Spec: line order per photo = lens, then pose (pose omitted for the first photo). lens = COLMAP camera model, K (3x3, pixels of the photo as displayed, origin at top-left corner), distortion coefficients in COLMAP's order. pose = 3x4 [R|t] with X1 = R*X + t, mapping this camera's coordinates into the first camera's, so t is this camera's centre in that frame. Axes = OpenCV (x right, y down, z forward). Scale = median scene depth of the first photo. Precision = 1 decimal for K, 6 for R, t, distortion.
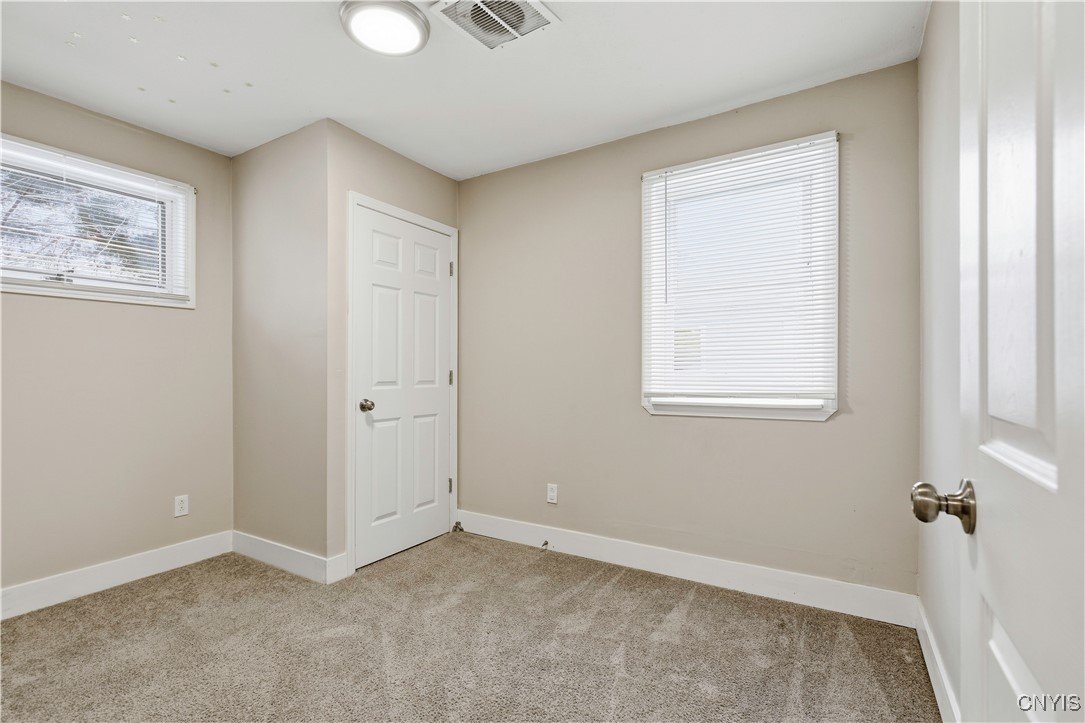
lens RADIAL K [[493.6, 0, 541.9], [0, 493.6, 366.0], [0, 0, 1]] dist [-0.001584, -0.000331]
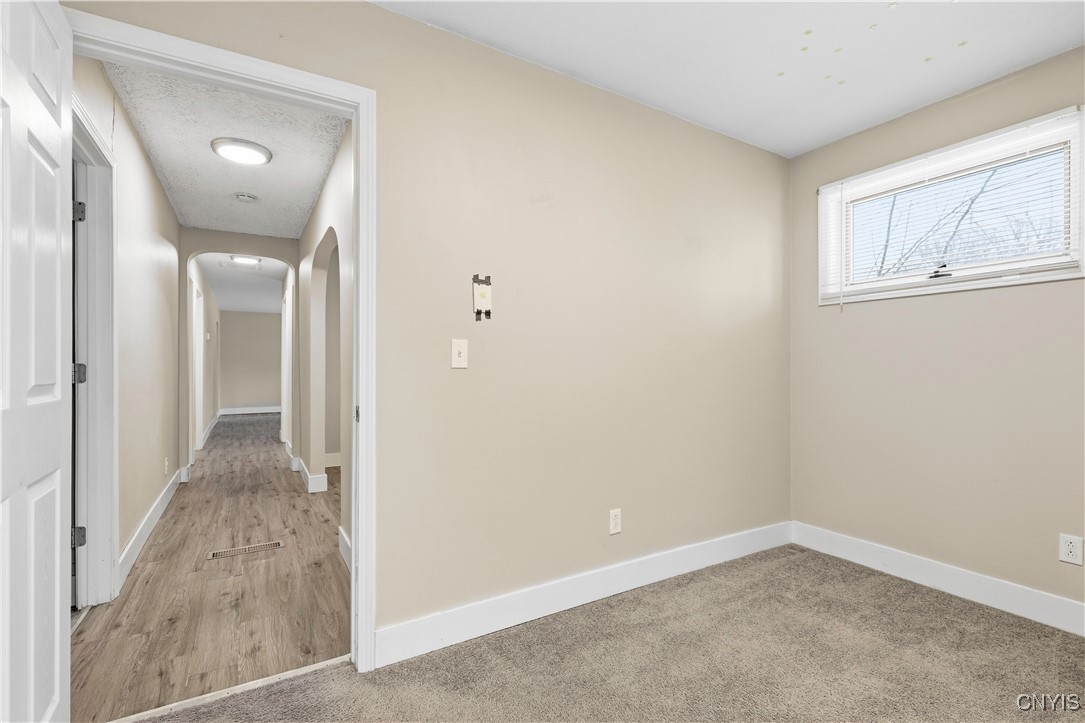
lens RADIAL K [[493.6, 0, 541.9], [0, 493.6, 366.0], [0, 0, 1]] dist [-0.001584, -0.000331]
pose [[-0.468157, -0.001278, -0.883645, 0.324955], [0.006360, 0.999968, -0.004816, 0.011931], [0.883623, -0.007875, -0.468134, 0.750894]]
